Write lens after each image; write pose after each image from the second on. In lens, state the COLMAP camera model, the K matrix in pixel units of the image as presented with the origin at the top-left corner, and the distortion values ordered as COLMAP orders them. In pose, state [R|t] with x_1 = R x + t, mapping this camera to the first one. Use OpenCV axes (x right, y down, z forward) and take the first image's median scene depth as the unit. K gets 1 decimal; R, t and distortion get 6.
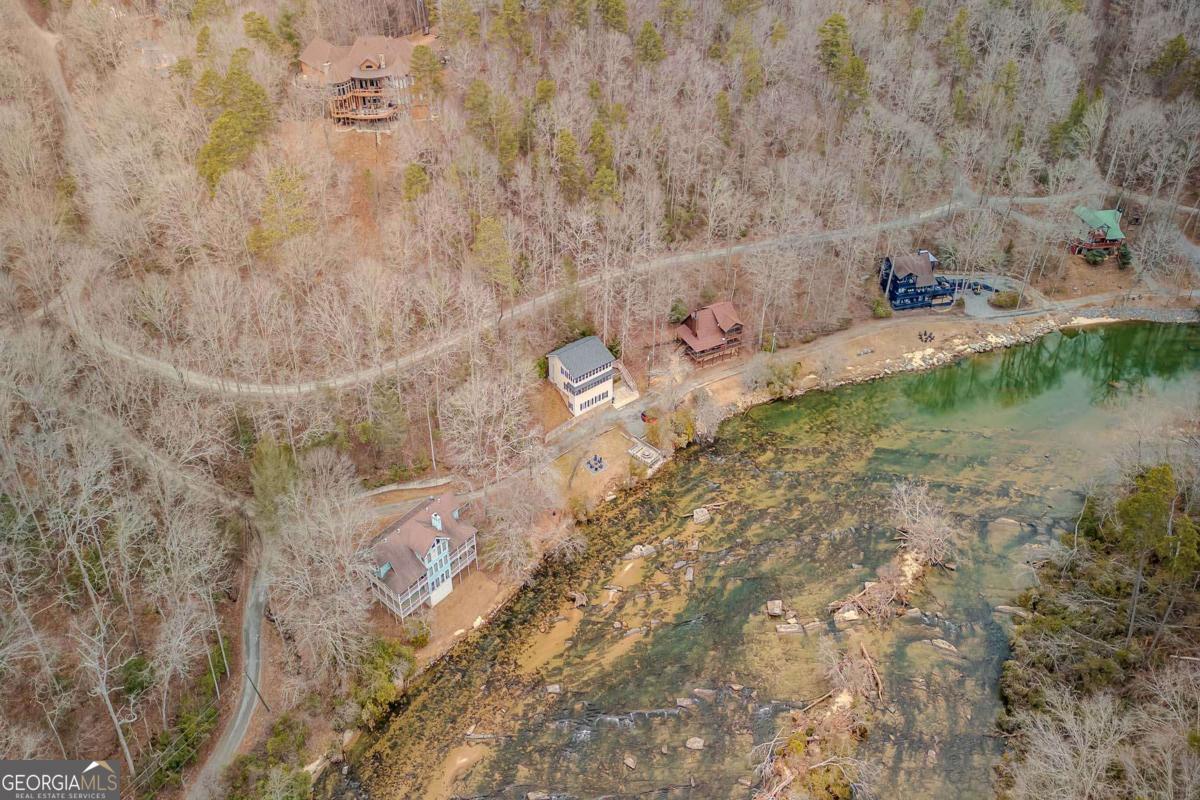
lens RADIAL K [[896.9, 0, 578.1], [0, 896.9, 323.9], [0, 0, 1]] dist [0.035044, -0.002202]
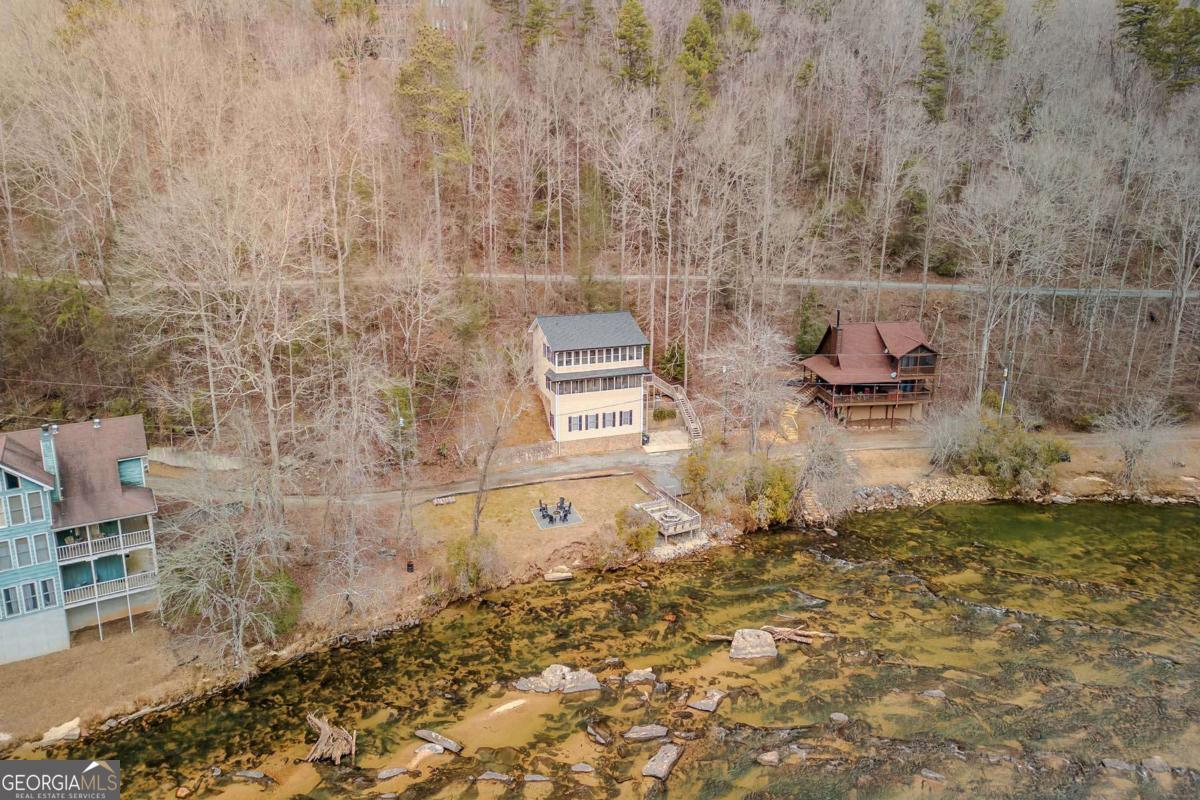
lens RADIAL K [[857.8, 0, 551.2], [0, 857.8, 363.2], [0, 0, 1]] dist [0.042399, -0.034523]
pose [[0.939438, 0.084202, -0.332215, 0.163004], [-0.183040, 0.942791, -0.278644, 0.210842], [0.289746, 0.322577, 0.901106, 0.574071]]
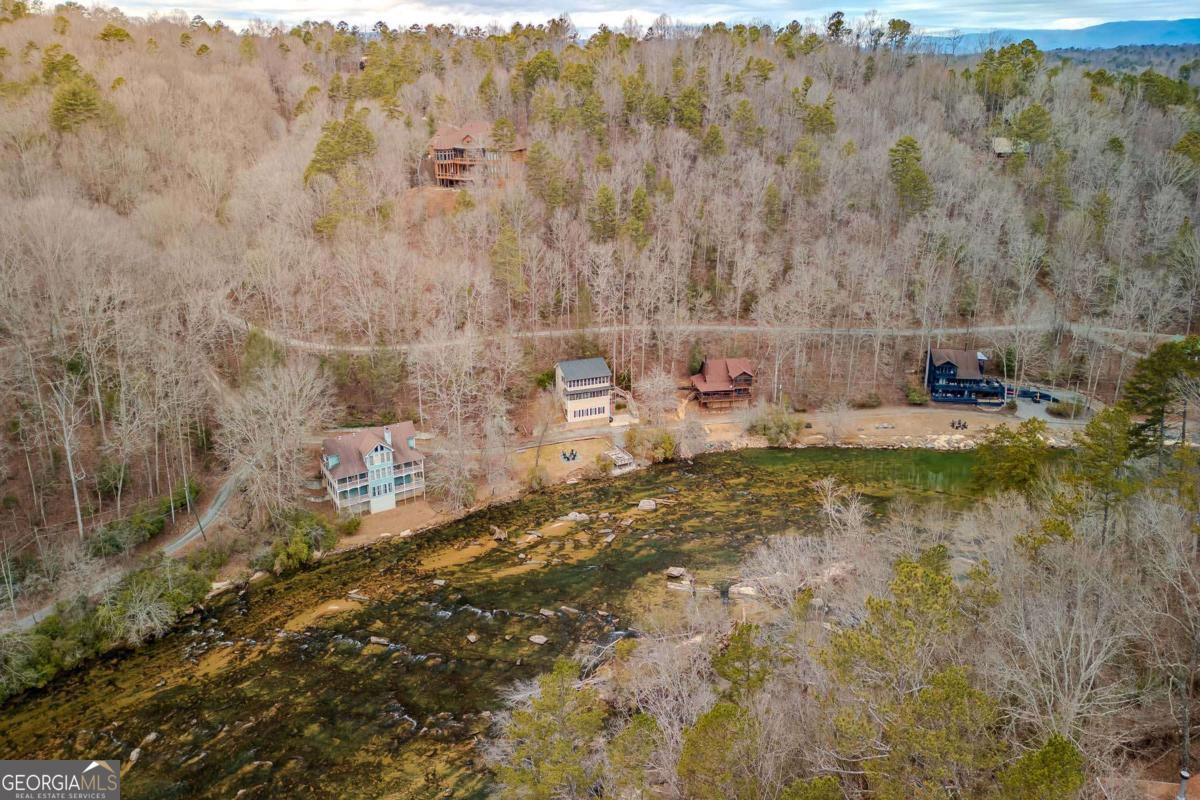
lens RADIAL K [[857.8, 0, 566.7], [0, 857.8, 370.7], [0, 0, 1]] dist [0.042399, -0.034523]
pose [[0.949967, 0.104148, -0.294477, 0.313989], [-0.168796, 0.964428, -0.203437, 0.271488], [0.262814, 0.242965, 0.933754, 0.008289]]
